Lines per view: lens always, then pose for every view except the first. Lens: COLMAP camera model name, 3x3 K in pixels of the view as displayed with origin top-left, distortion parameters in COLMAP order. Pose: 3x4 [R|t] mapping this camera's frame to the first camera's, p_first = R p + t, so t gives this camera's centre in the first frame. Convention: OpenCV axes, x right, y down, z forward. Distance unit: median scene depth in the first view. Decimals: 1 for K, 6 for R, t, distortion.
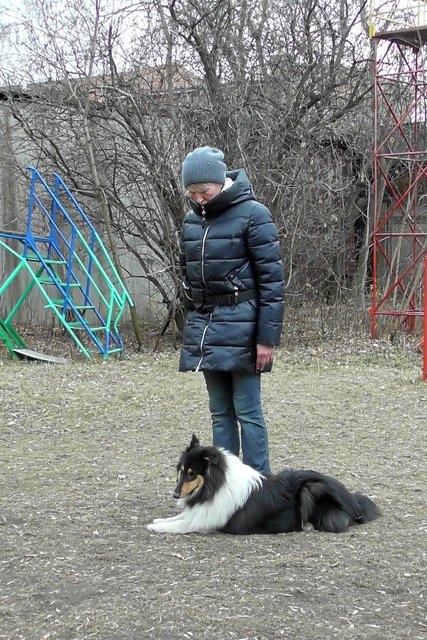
lens RADIAL K [[1185.1, 0, 213.5], [0, 1185.1, 320.0], [0, 0, 1]] dist [0.014843, 0.518185]
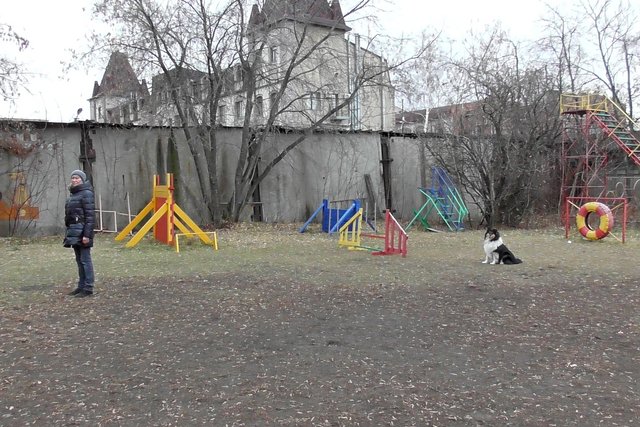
lens RADIAL K [[609.8, 0, 320.0], [0, 609.8, 213.5], [0, 0, 1]] dist [0.000800, -0.009820]
pose [[0.948528, 0.002252, -0.316685, 0.057167], [-0.006542, 0.999901, -0.012486, 0.008445], [0.316625, 0.013915, 0.948449, -0.499119]]
